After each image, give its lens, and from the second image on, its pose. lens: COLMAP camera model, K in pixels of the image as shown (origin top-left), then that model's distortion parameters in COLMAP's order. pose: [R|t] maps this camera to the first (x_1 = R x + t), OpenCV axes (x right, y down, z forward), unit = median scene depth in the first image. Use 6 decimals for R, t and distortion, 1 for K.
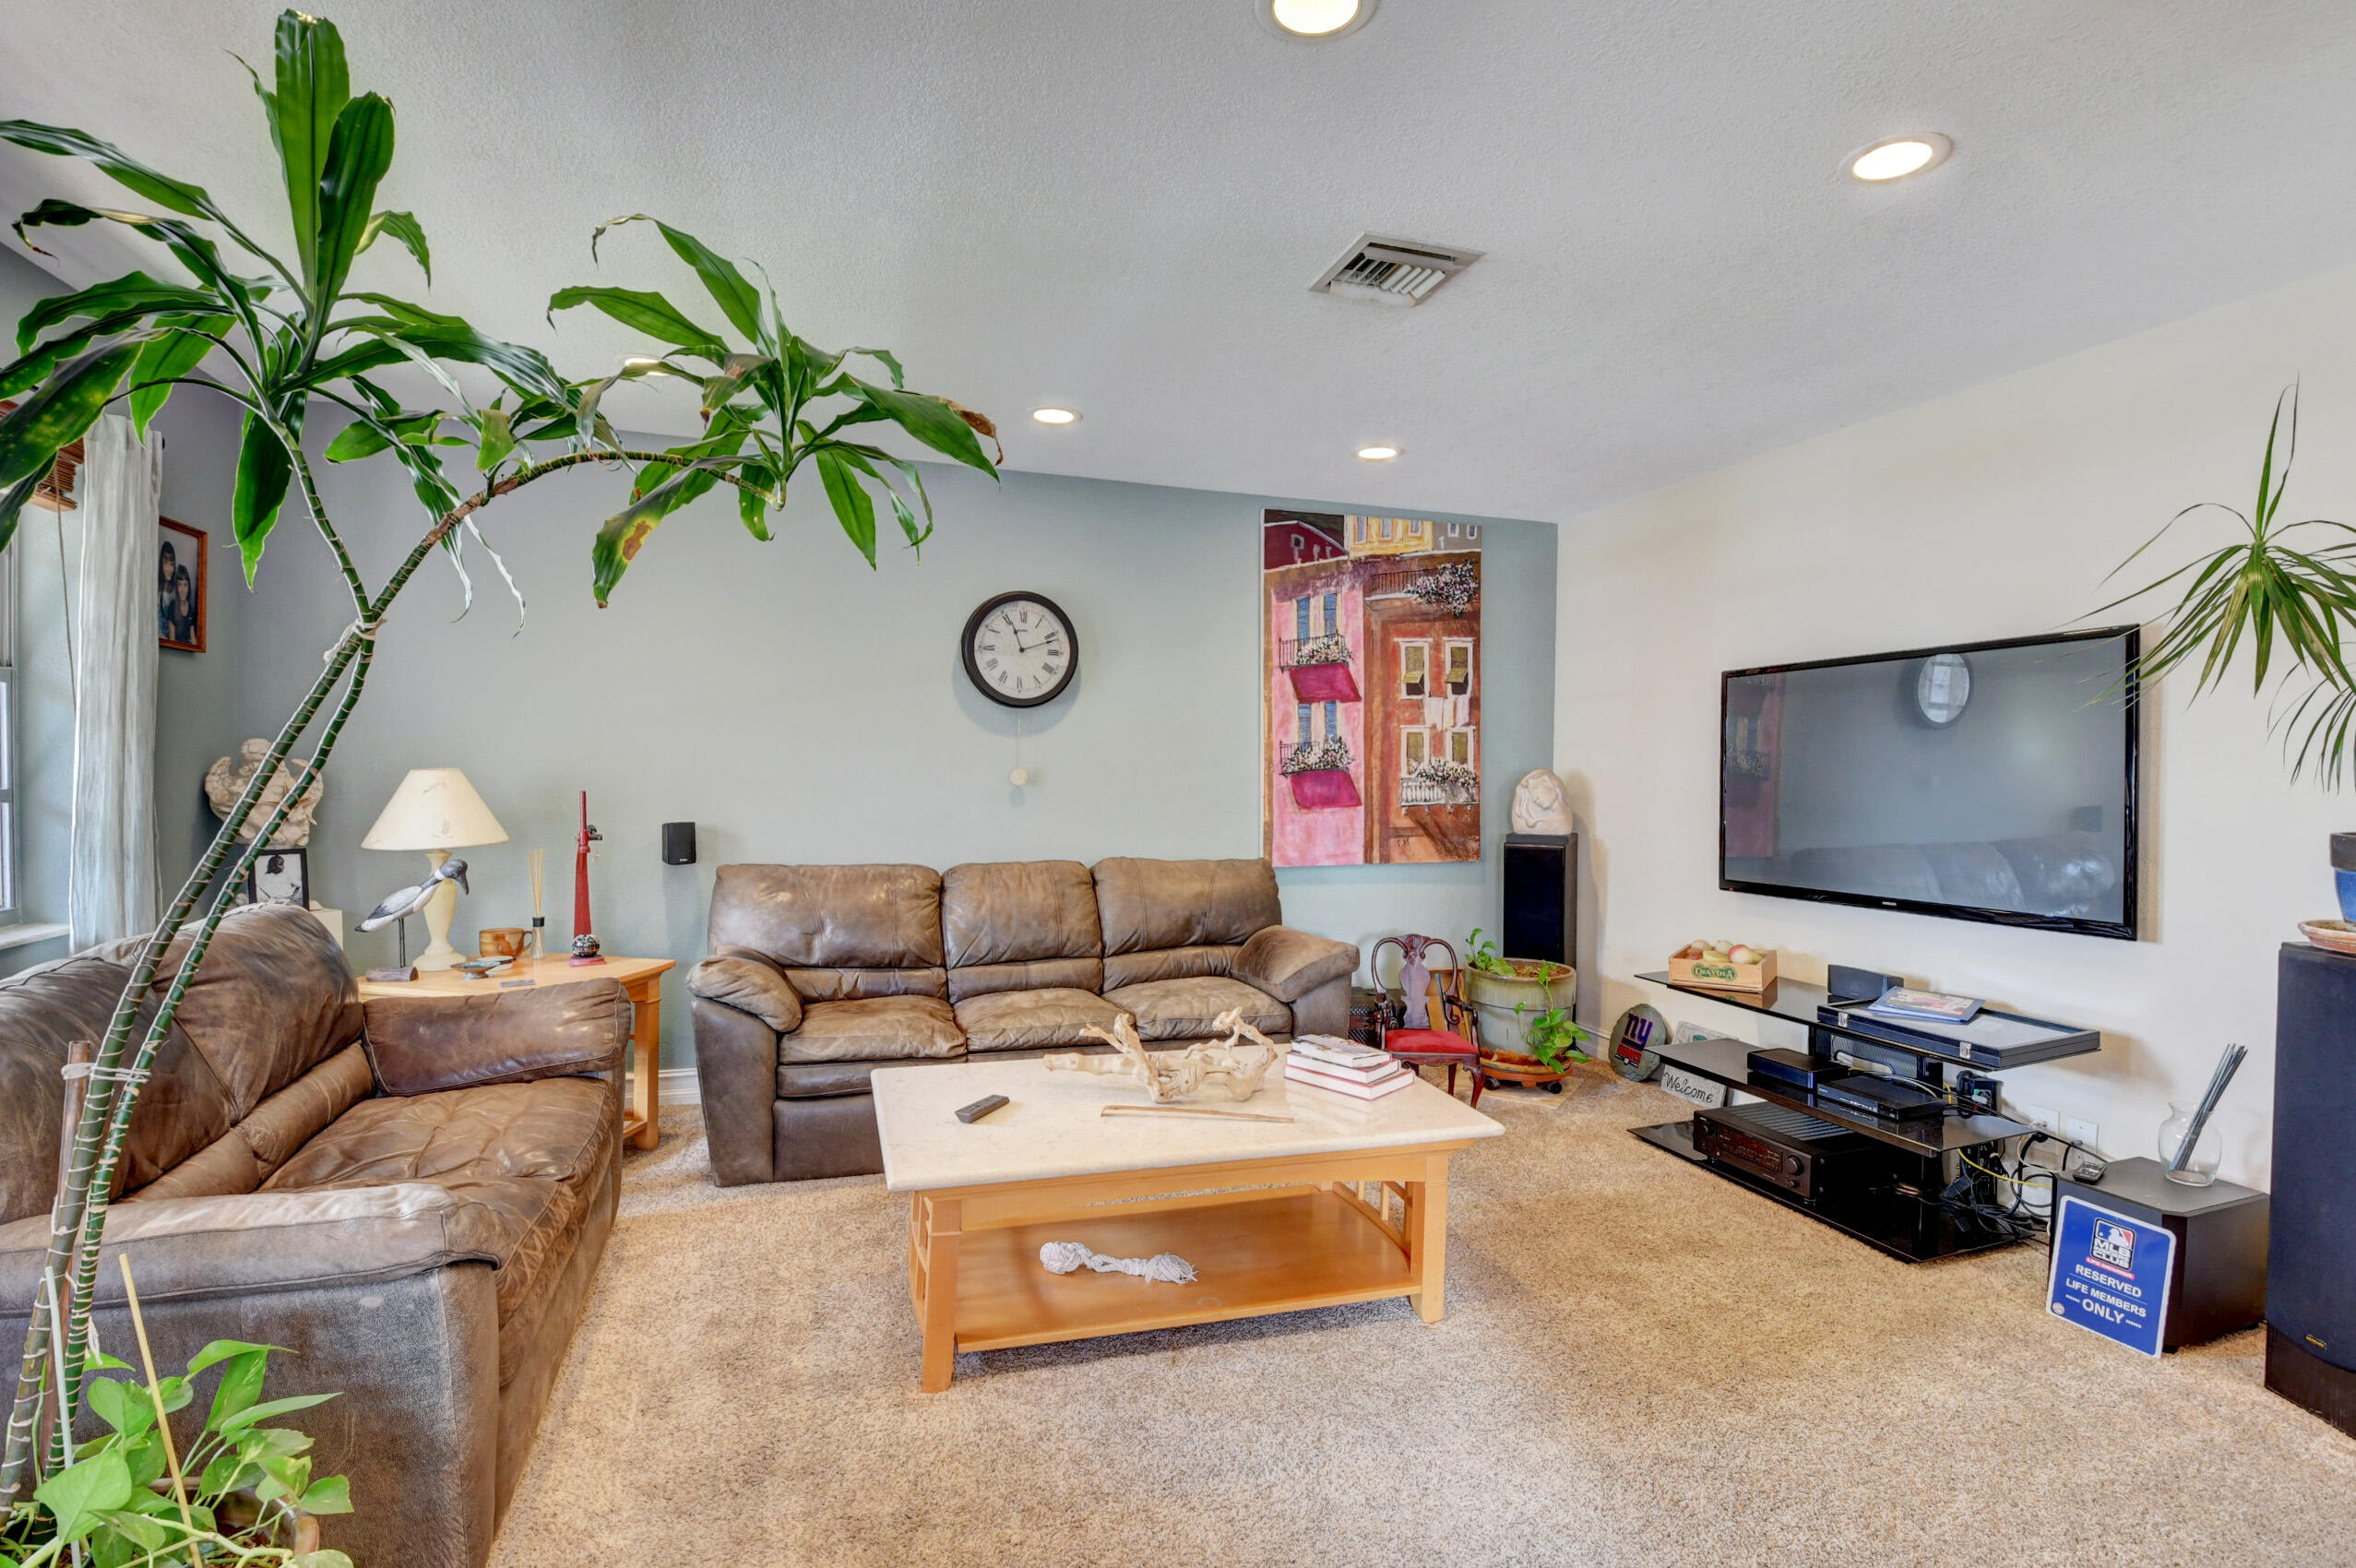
lens RADIAL K [[1048.4, 0, 1178.0], [0, 1048.4, 784.0], [0, 0, 1]] dist [0.002799, -0.018633]
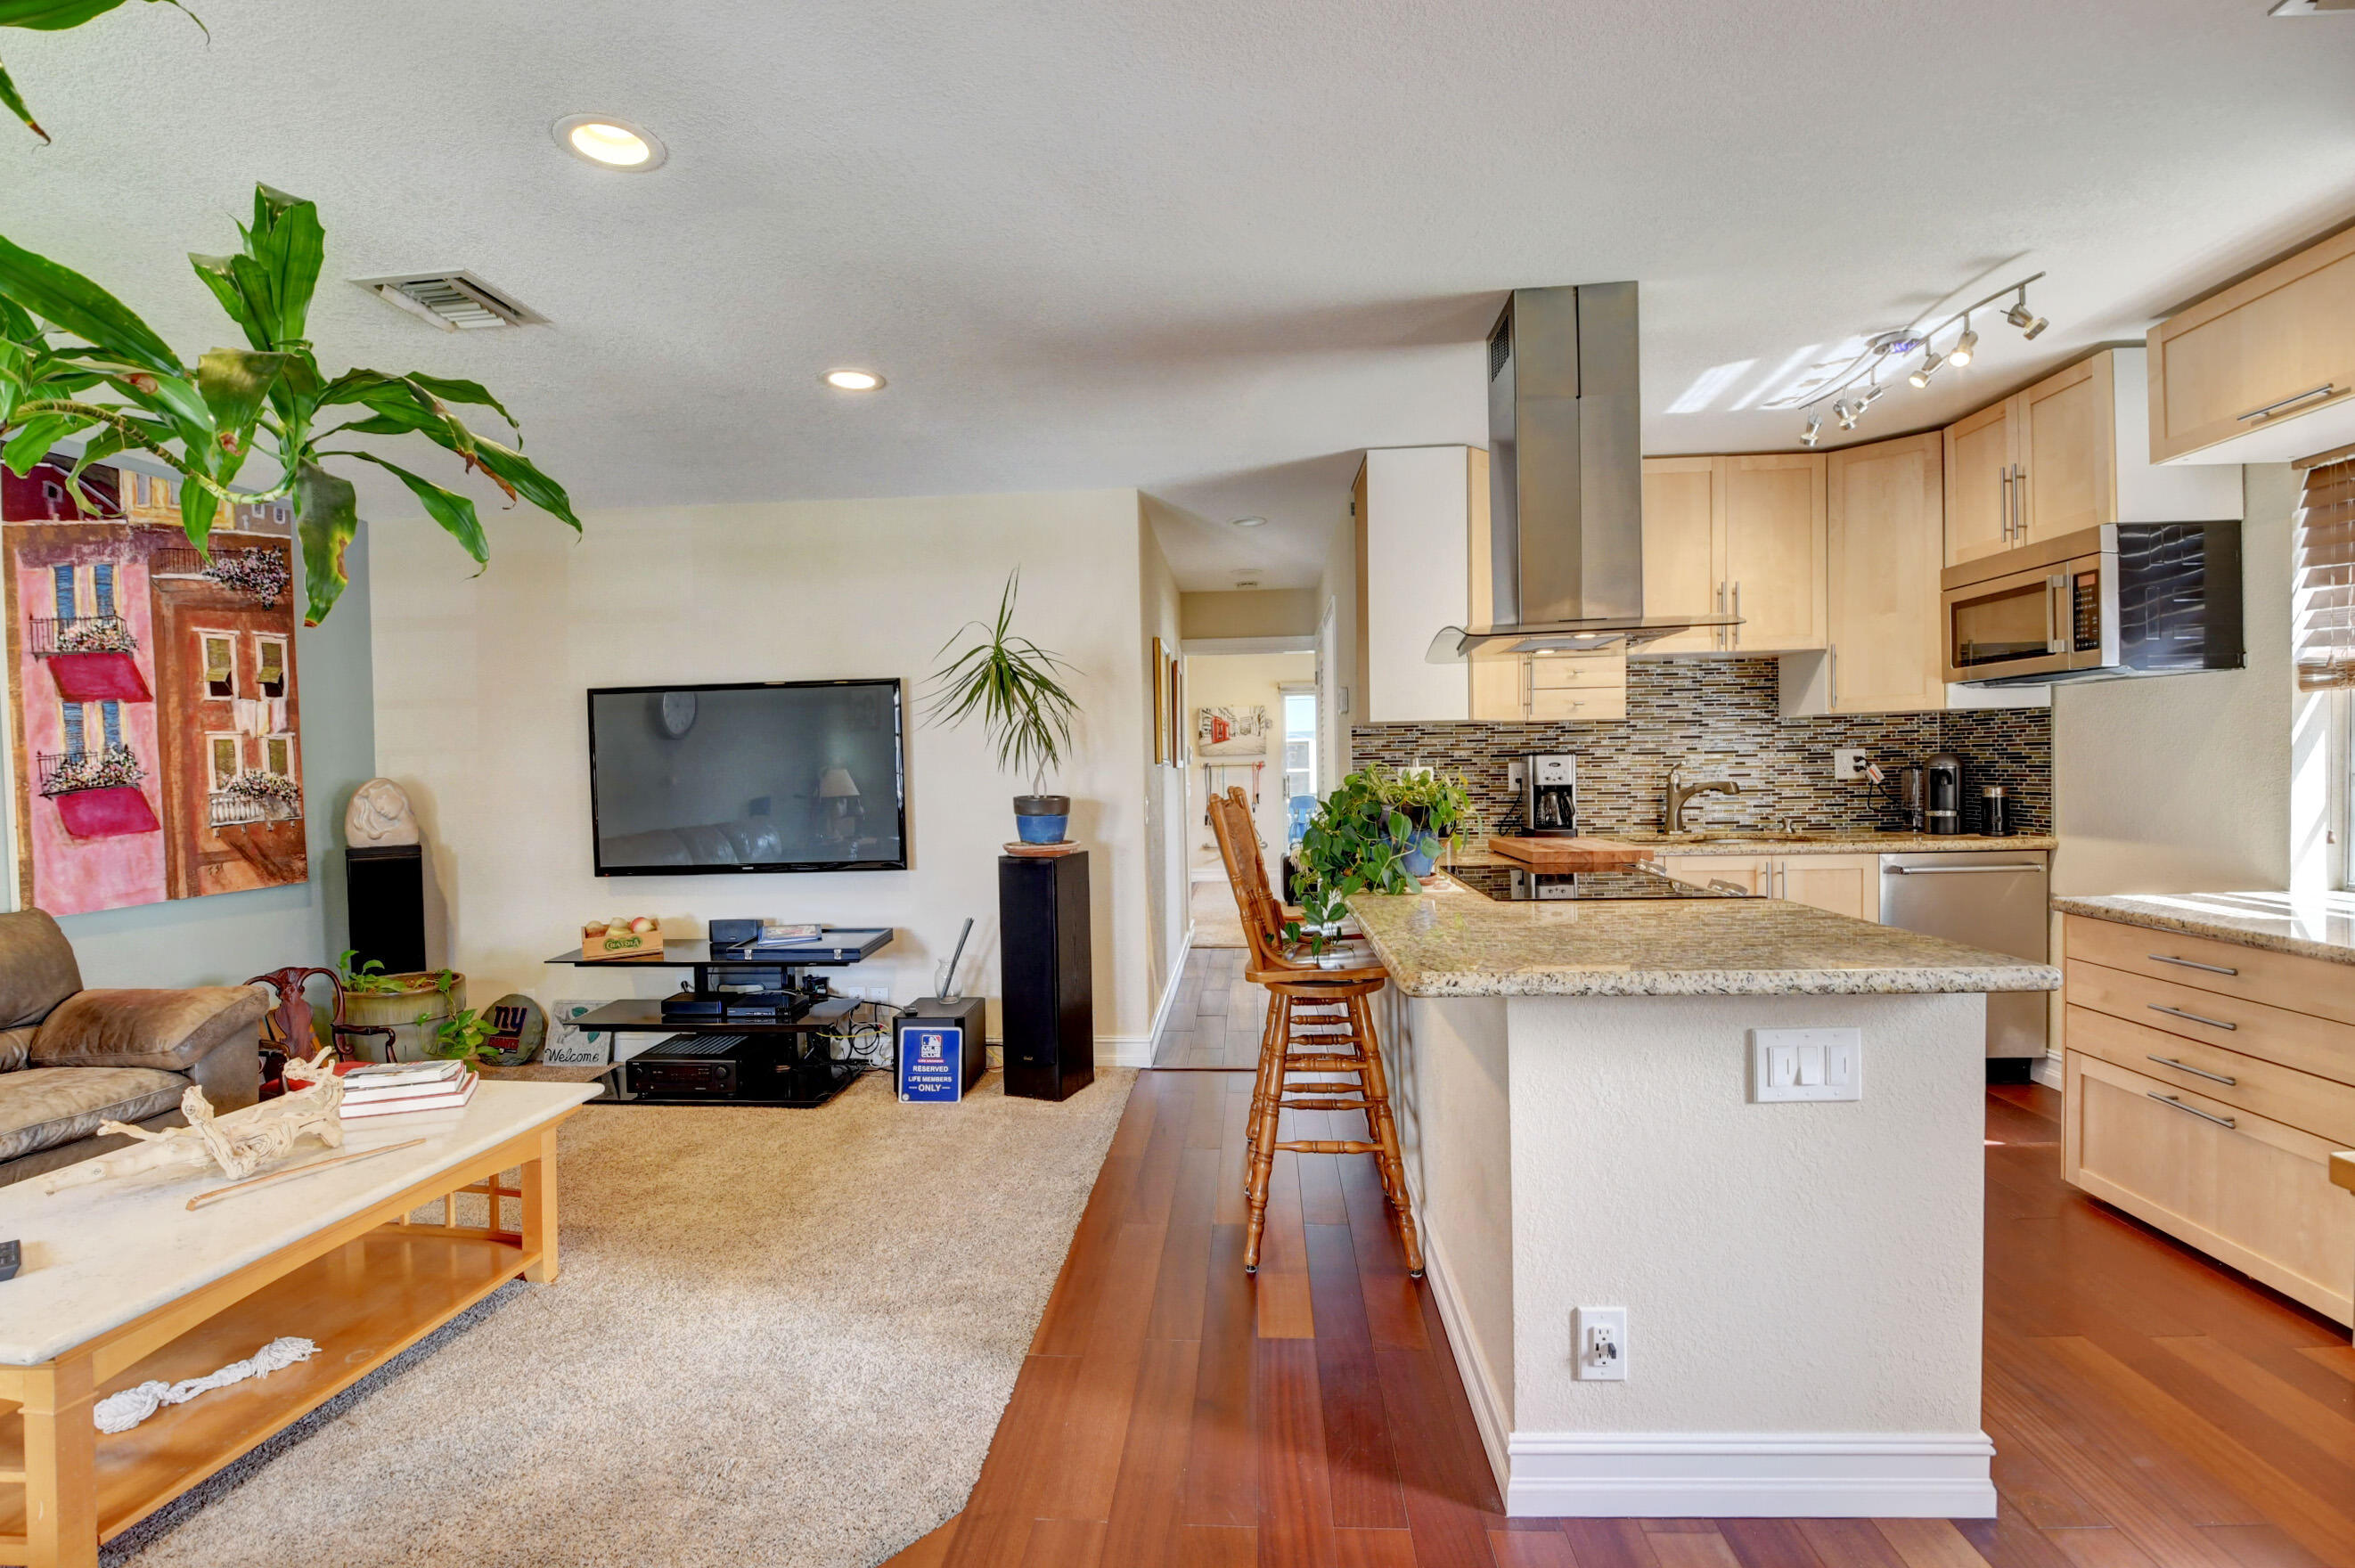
lens RADIAL K [[1067.1, 0, 1095.3], [0, 1067.1, 790.6], [0, 0, 1]] dist [-0.048523, 0.000477]
pose [[0.424315, -0.041160, 0.904579, -0.238076], [0.036540, 0.998931, 0.028313, -0.005645], [-0.904777, 0.021040, 0.425365, 0.002365]]
